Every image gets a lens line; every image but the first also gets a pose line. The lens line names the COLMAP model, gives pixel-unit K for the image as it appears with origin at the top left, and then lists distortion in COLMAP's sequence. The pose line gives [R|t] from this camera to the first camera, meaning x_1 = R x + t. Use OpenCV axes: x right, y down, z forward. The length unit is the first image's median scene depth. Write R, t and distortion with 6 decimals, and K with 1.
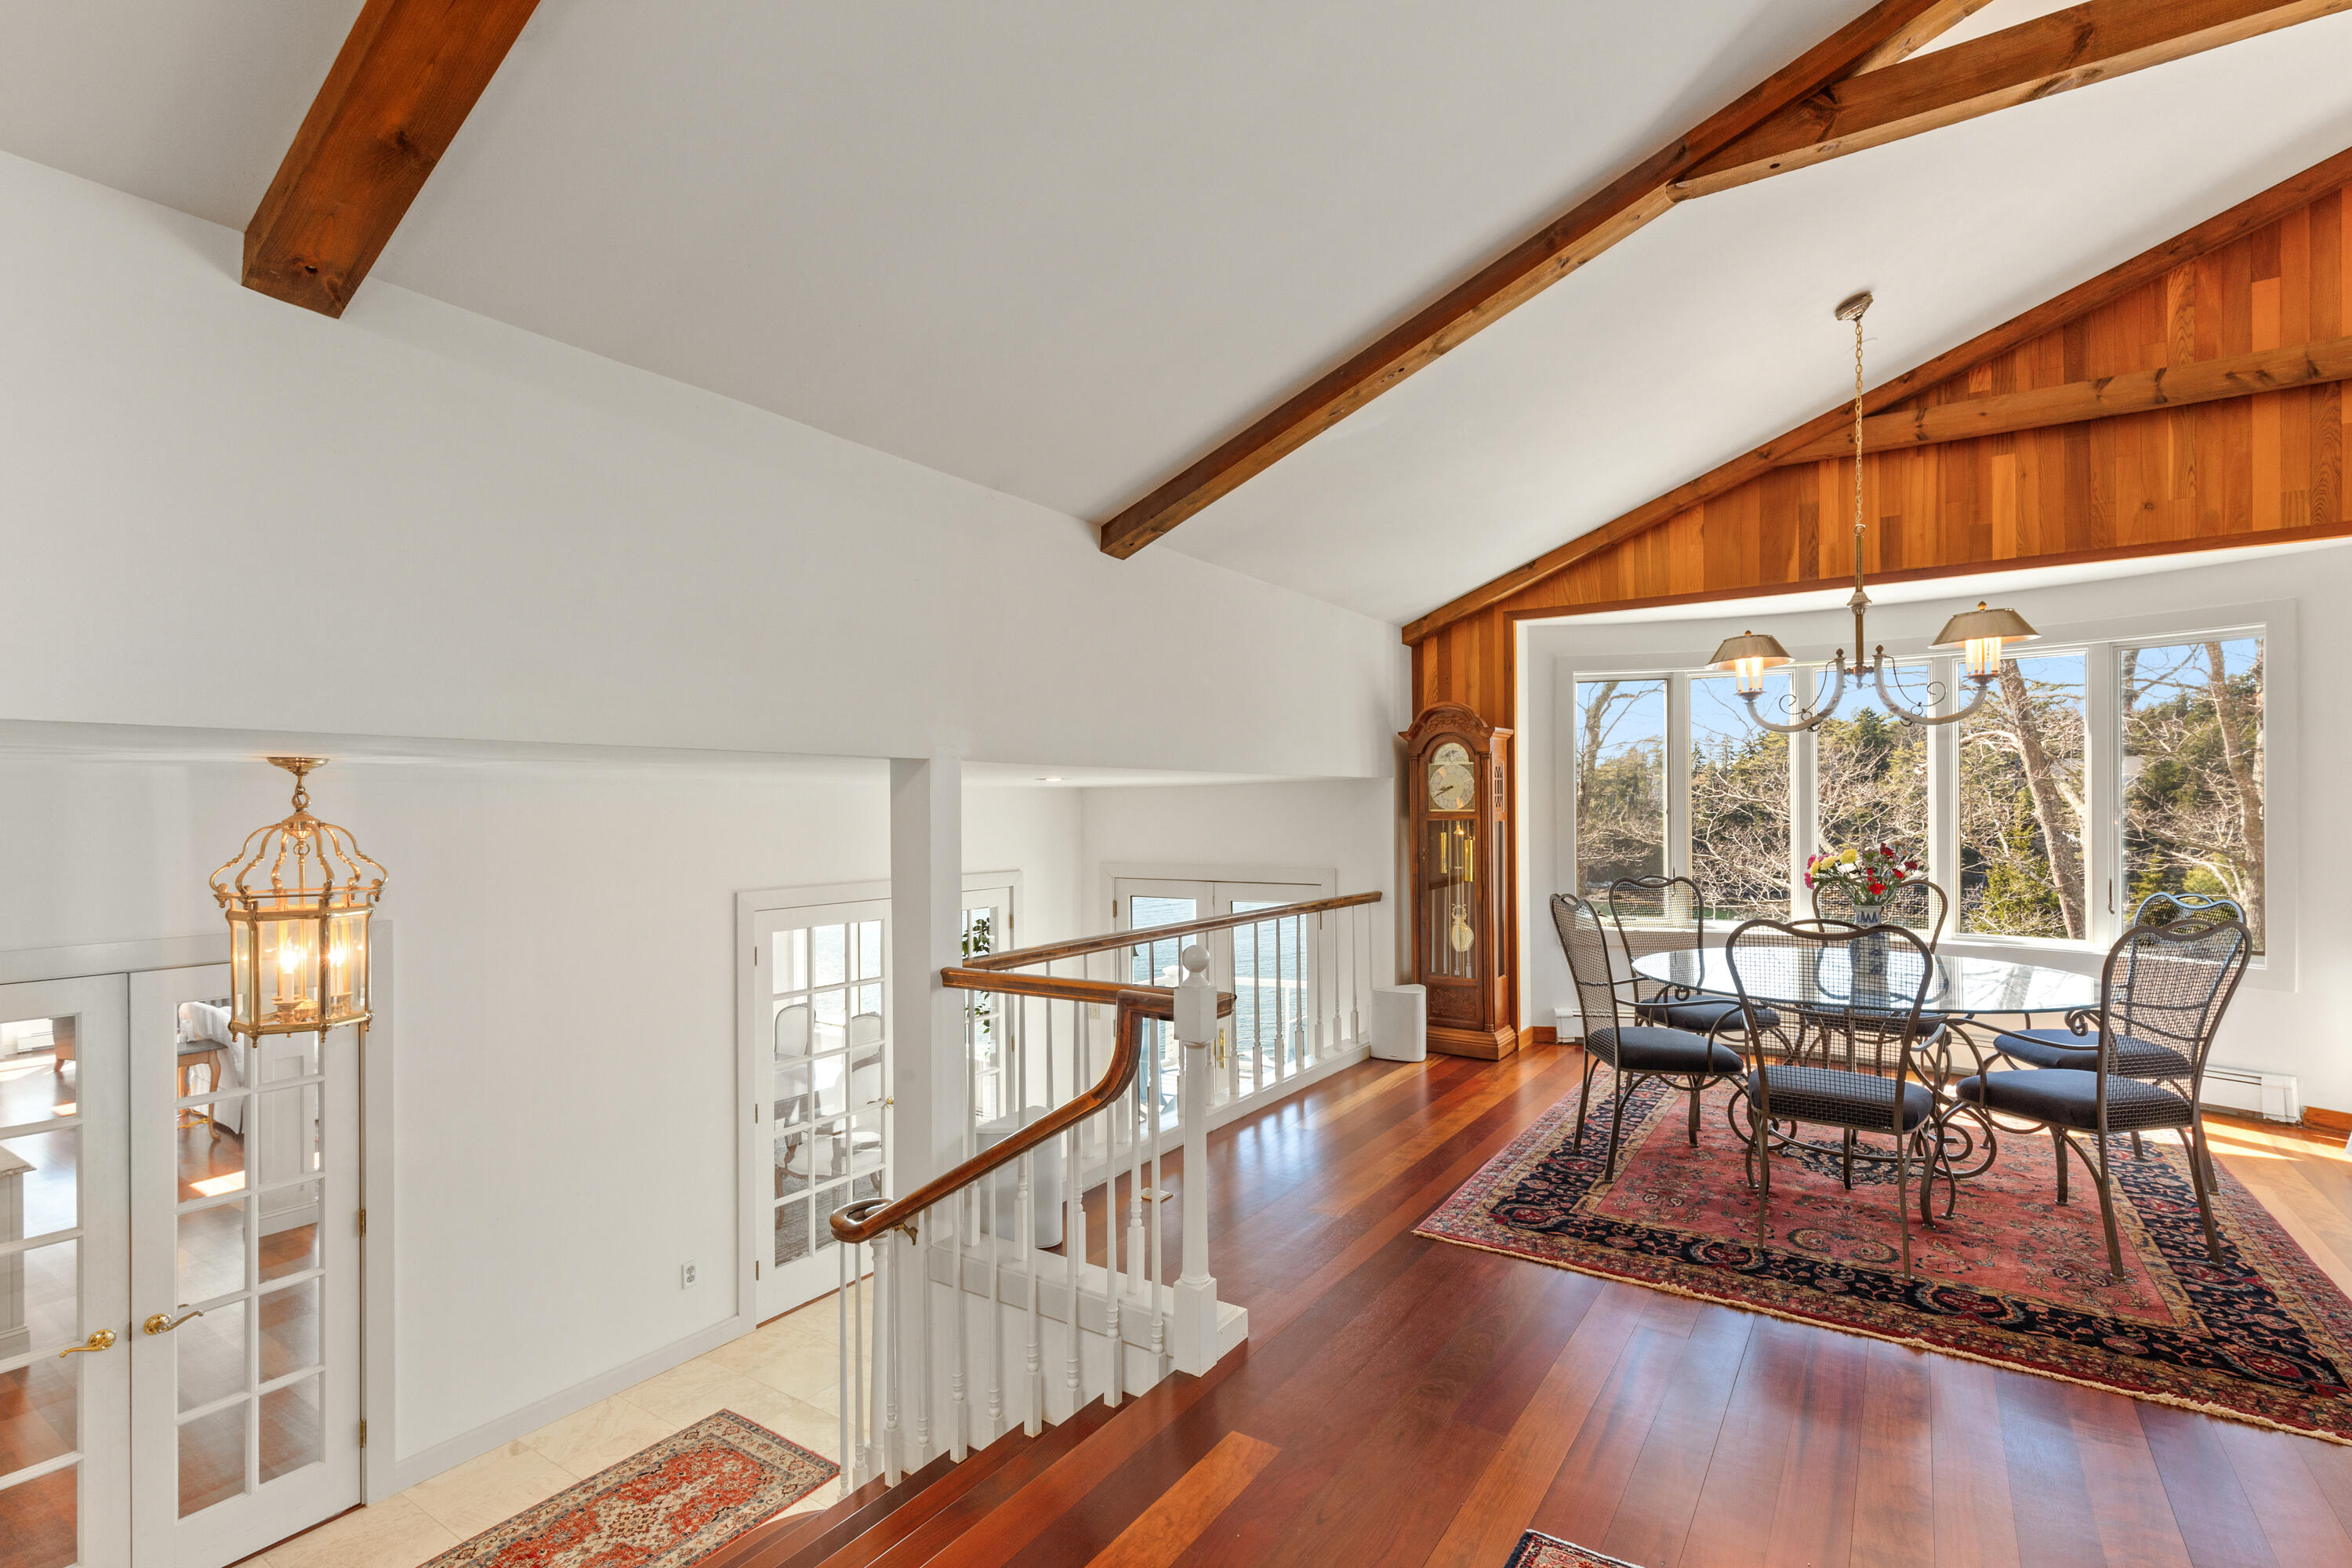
lens RADIAL K [[1070.3, 0, 1203.3], [0, 1070.3, 811.1], [0, 0, 1]] dist [0.015073, -0.004609]
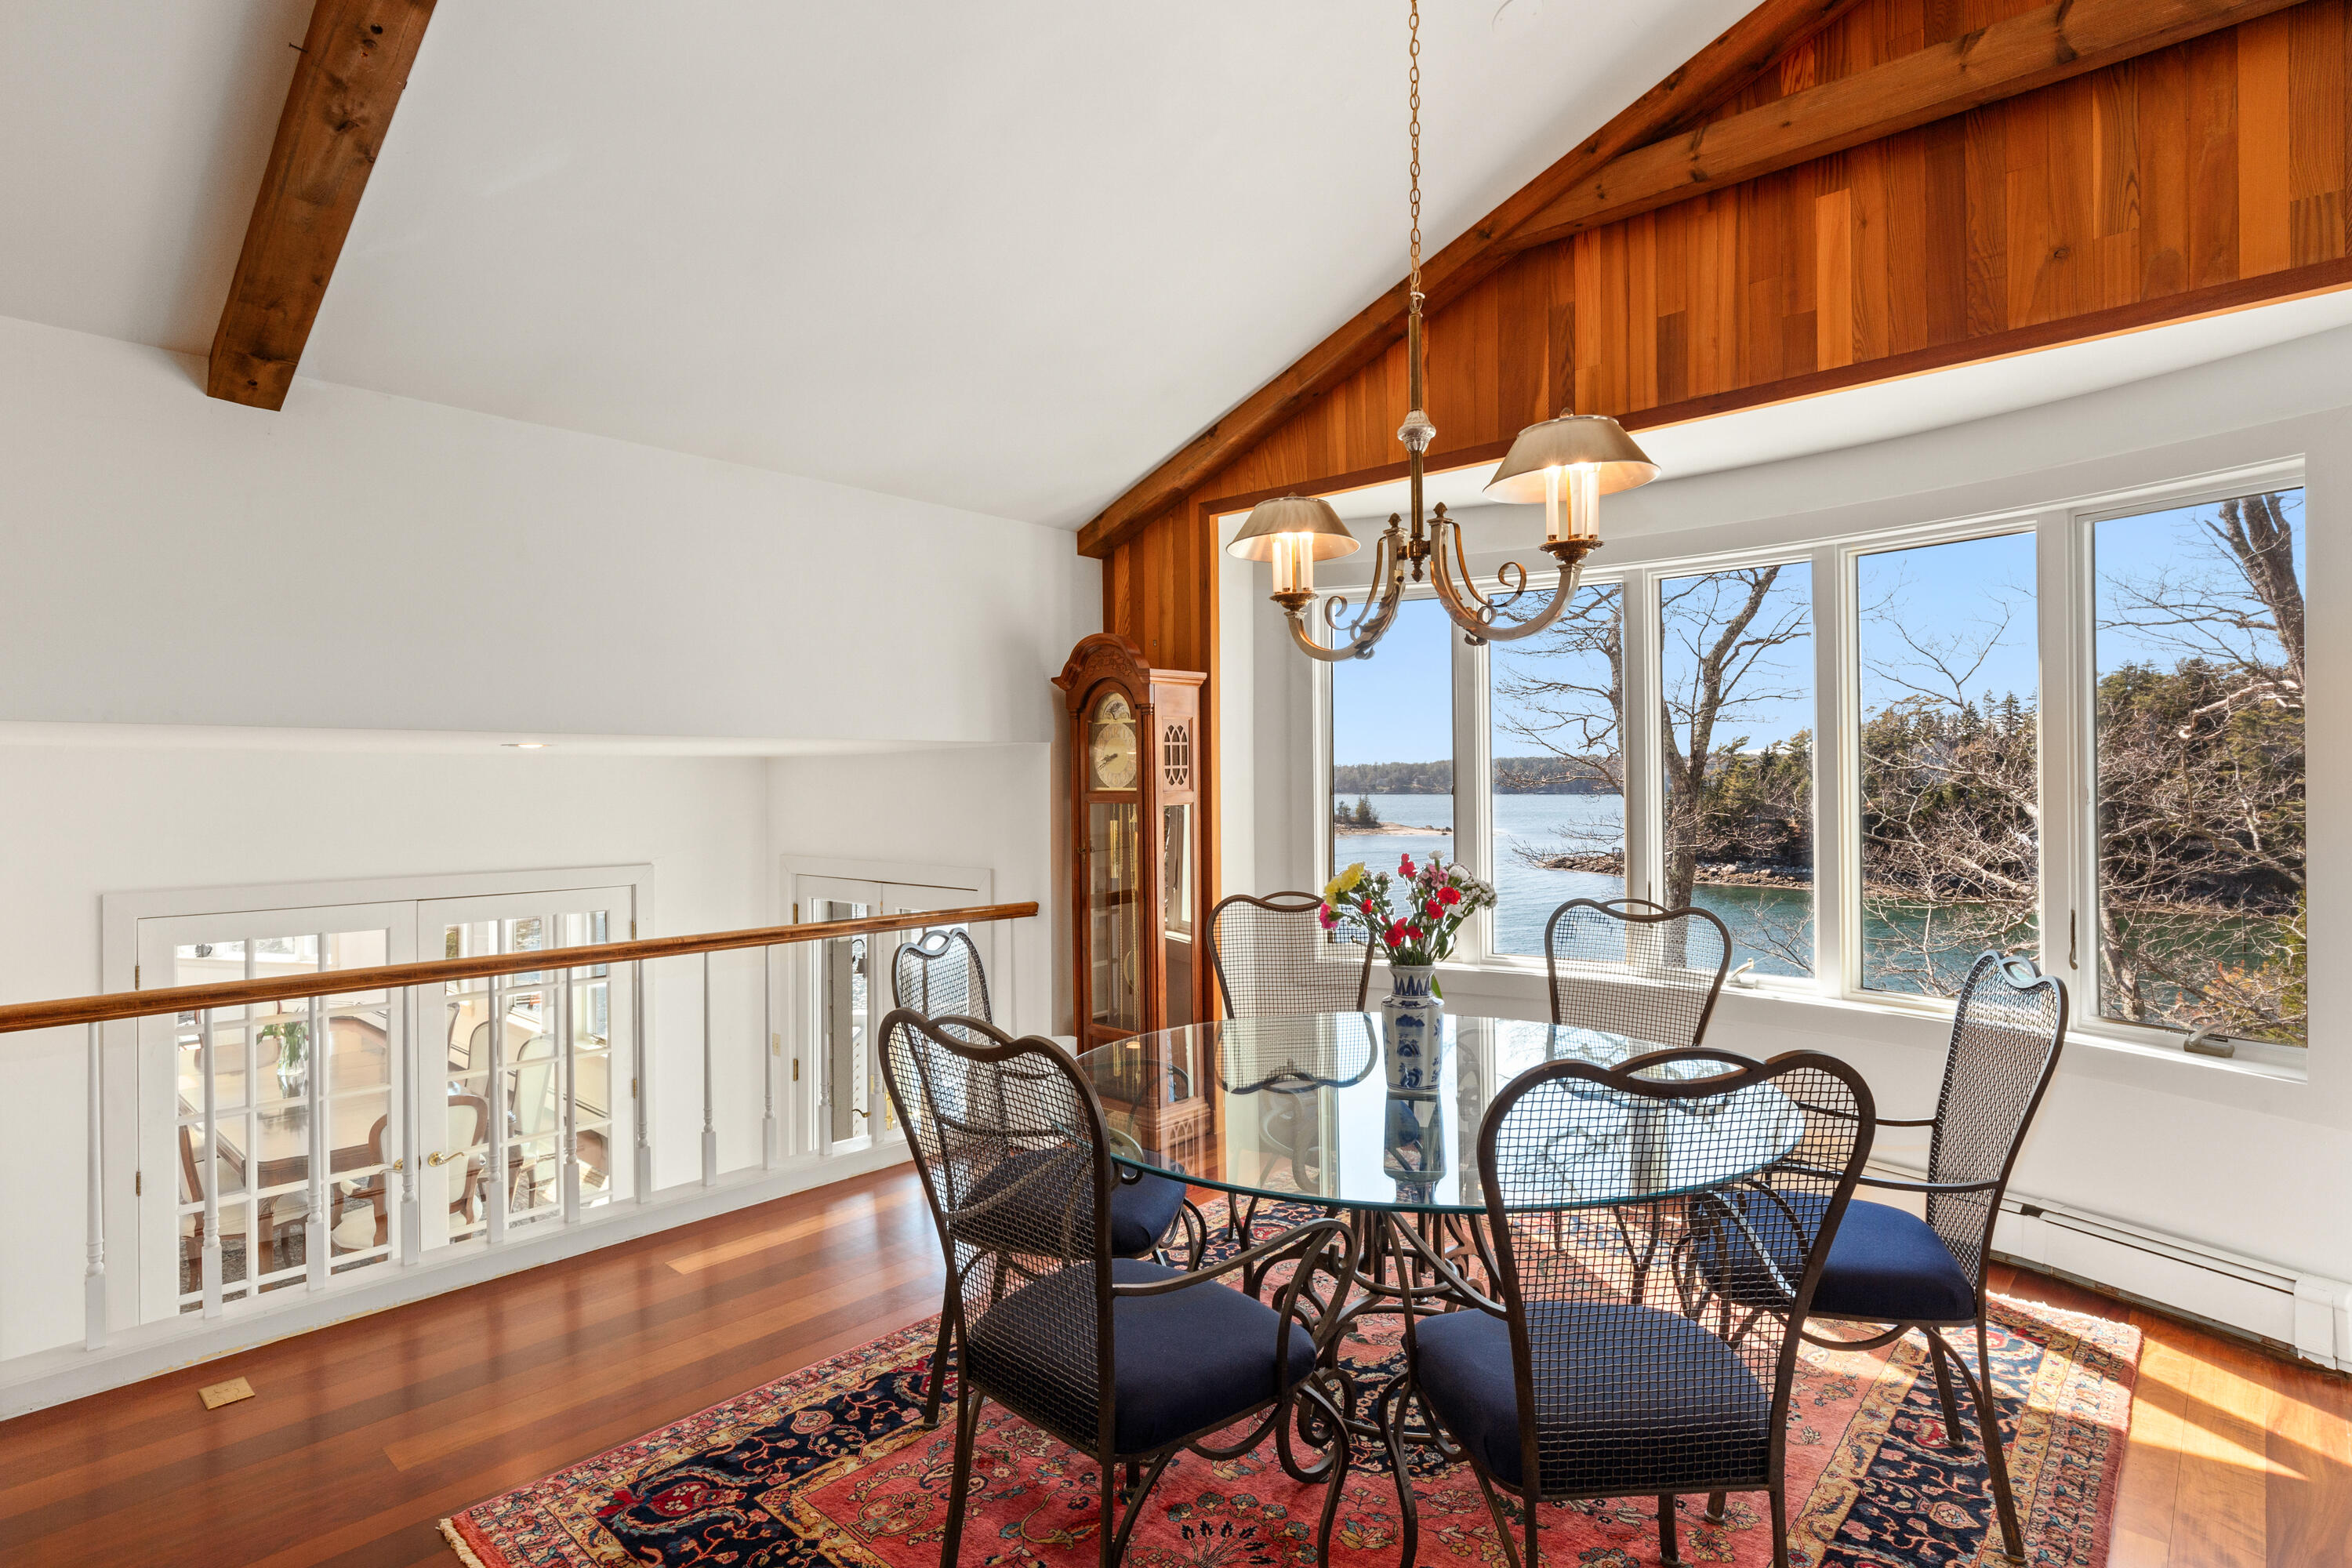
lens RADIAL K [[1180.3, 0, 1192.6], [0, 1180.3, 777.1], [0, 0, 1]] dist [0.002832, -0.001438]
pose [[0.987843, 0.001476, -0.155447, 0.497794], [-0.002319, 0.999984, -0.005245, -0.005588], [0.155436, 0.005542, 0.987830, 0.307649]]
